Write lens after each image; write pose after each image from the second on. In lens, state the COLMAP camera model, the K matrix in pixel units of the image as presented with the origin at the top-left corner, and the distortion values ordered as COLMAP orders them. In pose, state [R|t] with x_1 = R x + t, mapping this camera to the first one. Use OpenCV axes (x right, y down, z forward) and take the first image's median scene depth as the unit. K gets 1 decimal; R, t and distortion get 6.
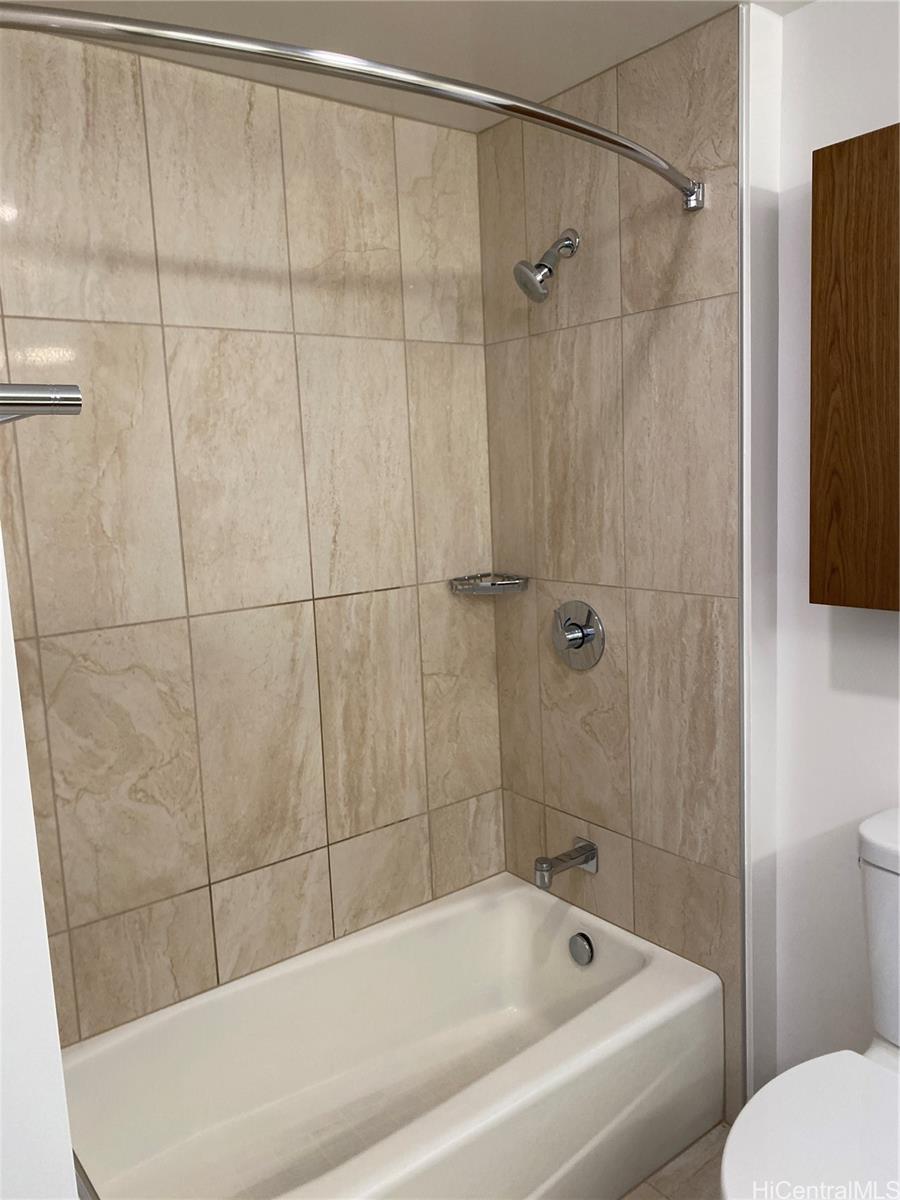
lens RADIAL K [[909.4, 0, 450.0], [0, 909.4, 600.0], [0, 0, 1]] dist [0.001840, 0.004520]
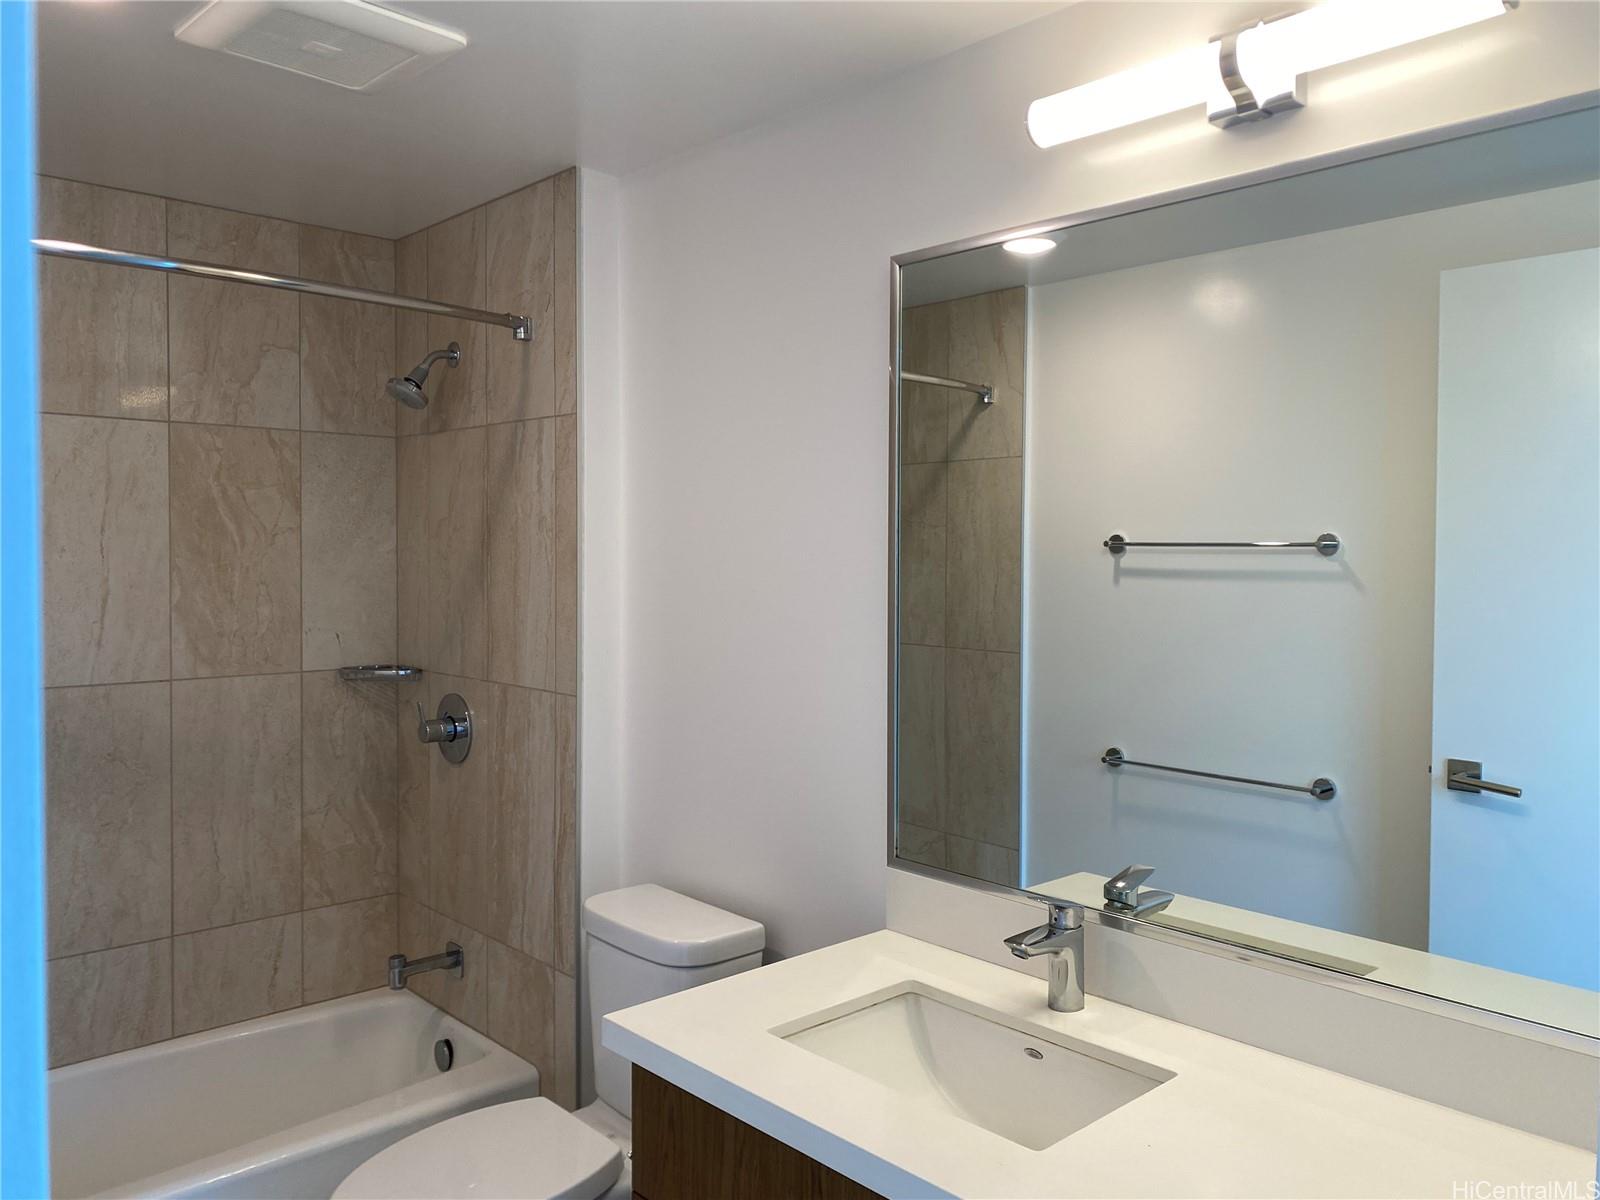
lens RADIAL K [[1212.6, 0, 797.4], [0, 1212.6, 588.9], [0, 0, 1]] dist [0.001840, 0.004520]
pose [[0.993739, 0.056187, 0.096571, 0.366072], [-0.046322, 0.993755, -0.101518, 0.002948], [-0.101672, 0.096409, 0.990135, -0.354478]]
